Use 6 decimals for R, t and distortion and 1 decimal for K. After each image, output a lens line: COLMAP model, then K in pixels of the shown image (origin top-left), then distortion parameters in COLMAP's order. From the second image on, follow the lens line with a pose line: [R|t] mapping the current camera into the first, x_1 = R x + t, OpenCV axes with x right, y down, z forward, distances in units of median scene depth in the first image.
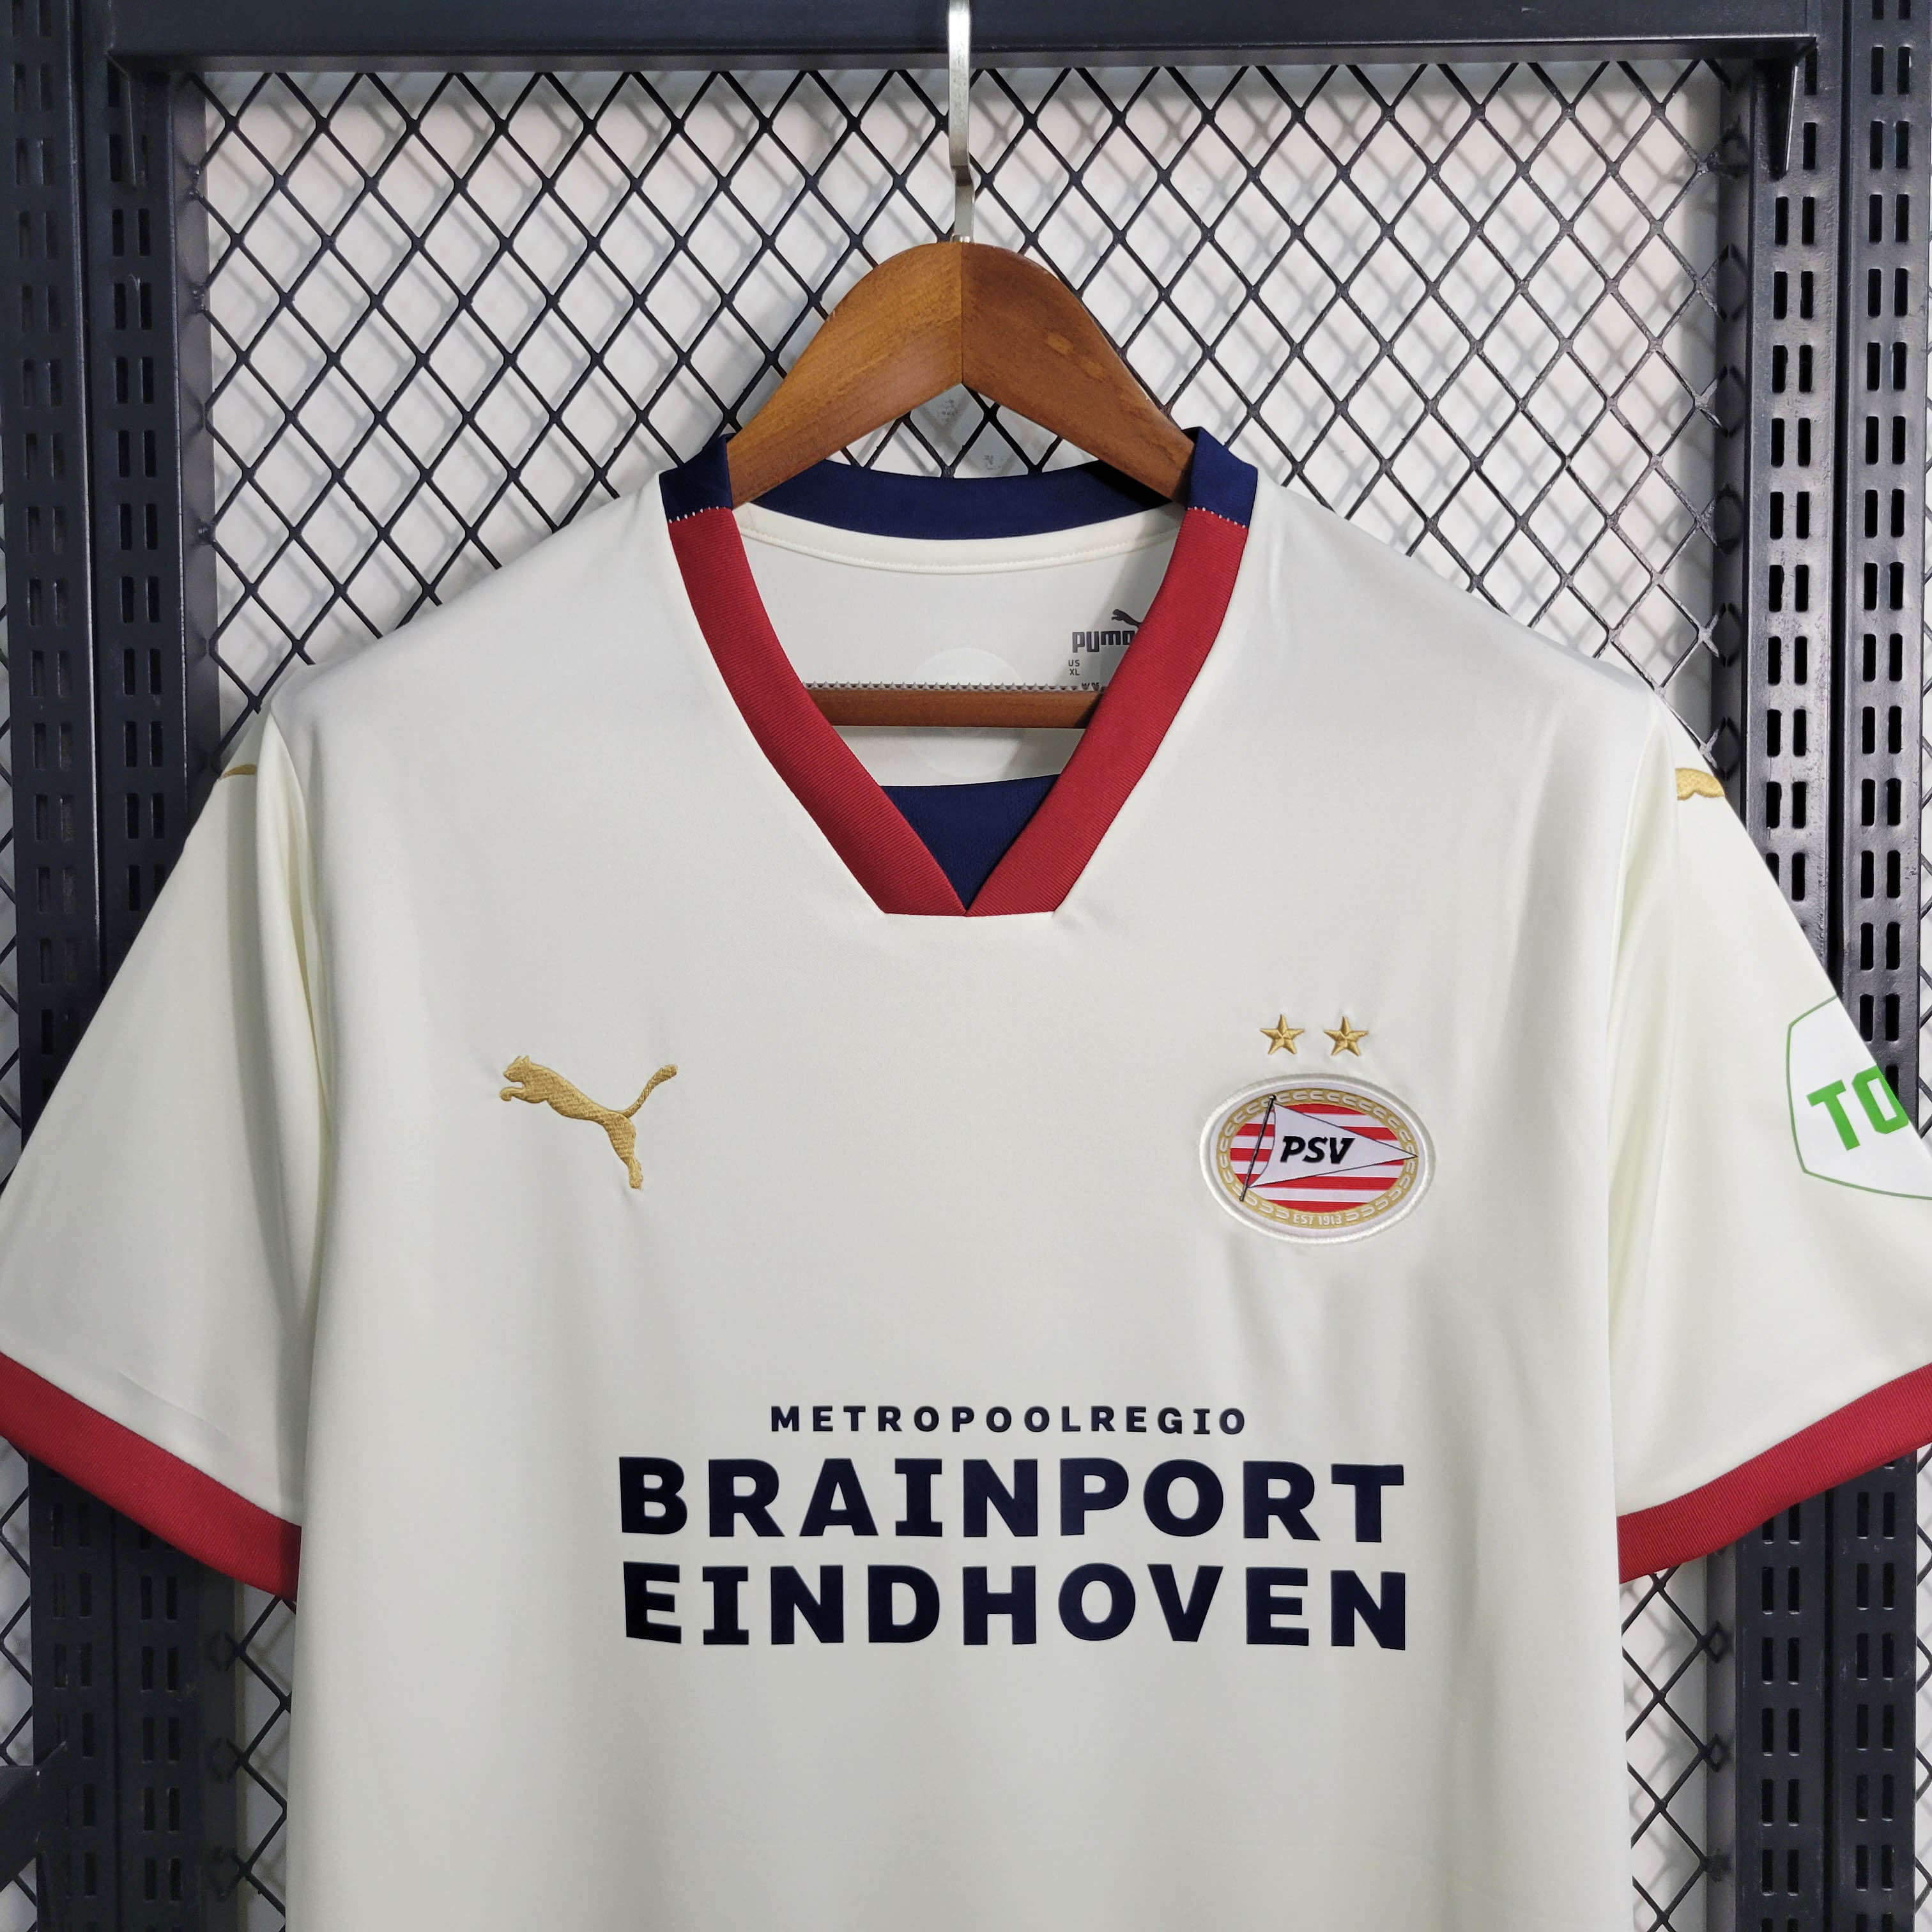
lens RADIAL K [[2165.7, 0, 972.2], [0, 2165.7, 970.4], [0, 0, 1]] dist [0.008085, 0.000000]
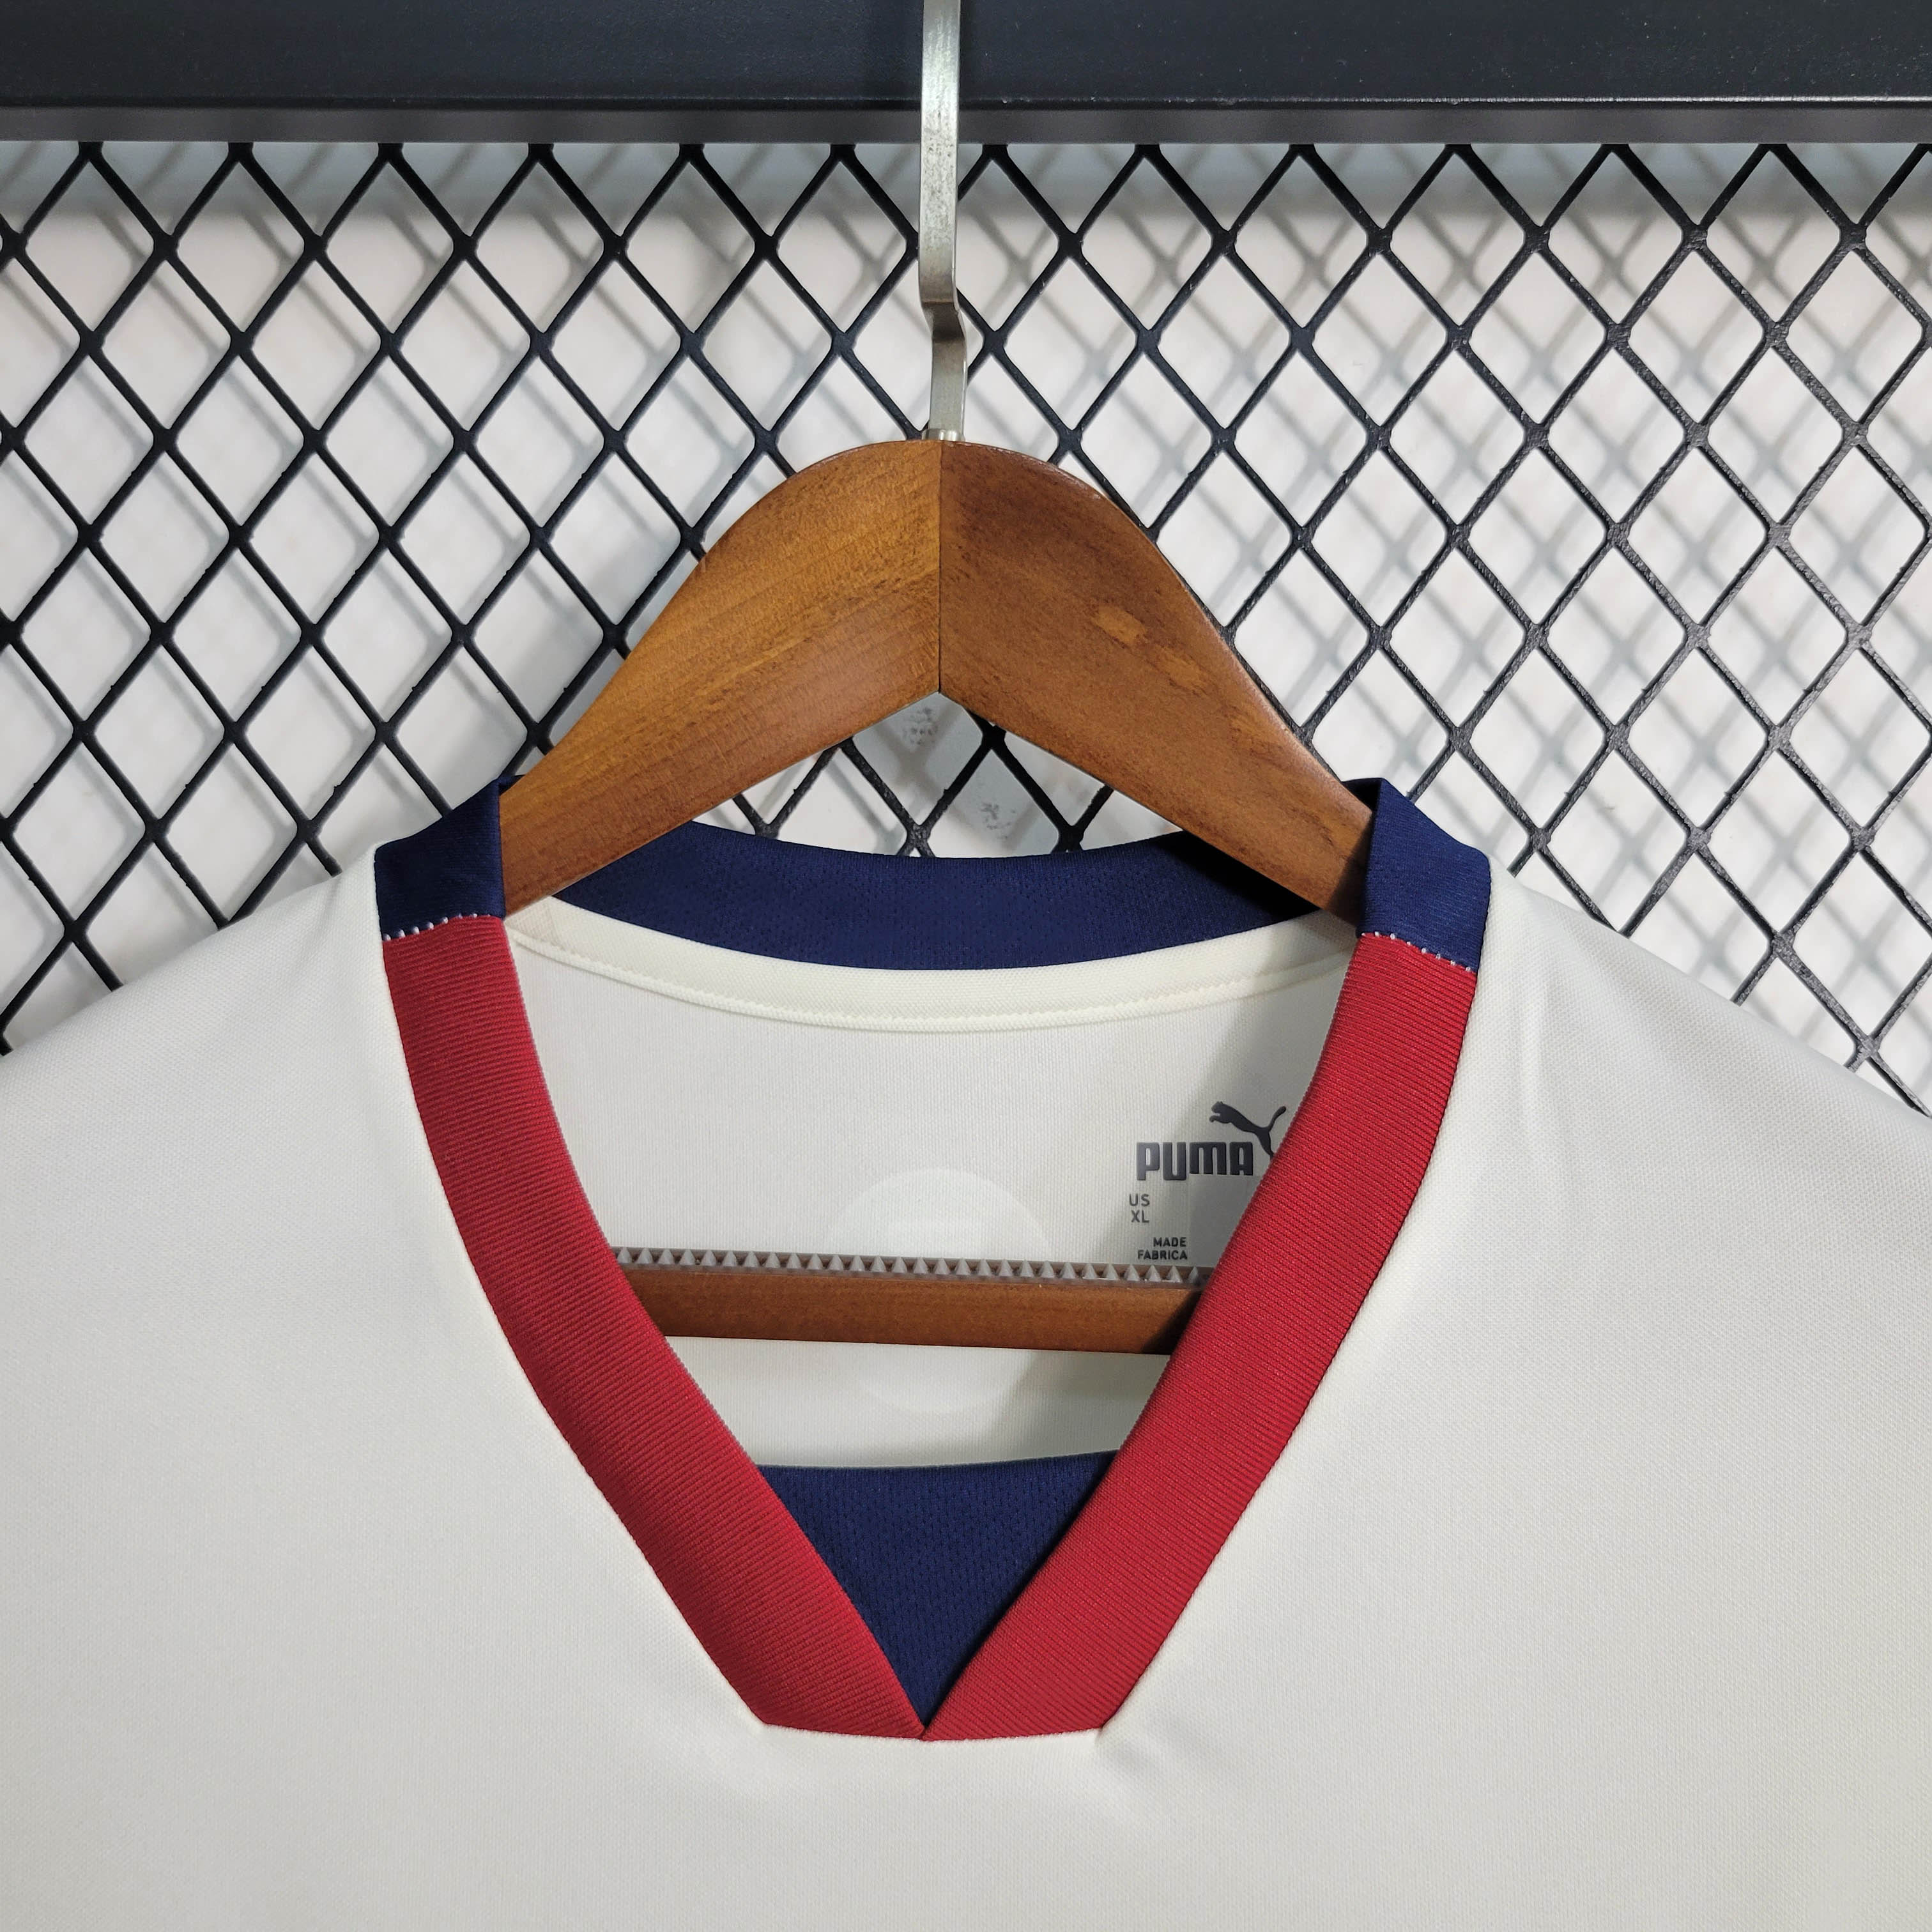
lens RADIAL K [[2165.7, 0, 975.1], [0, 2165.7, 966.4], [0, 0, 1]] dist [0.008085, 0.000000]
pose [[0.999816, 0.015284, -0.011627, 0.011435], [-0.016467, 0.993836, -0.109631, -0.138589], [0.009880, 0.109802, 0.993904, 0.453222]]
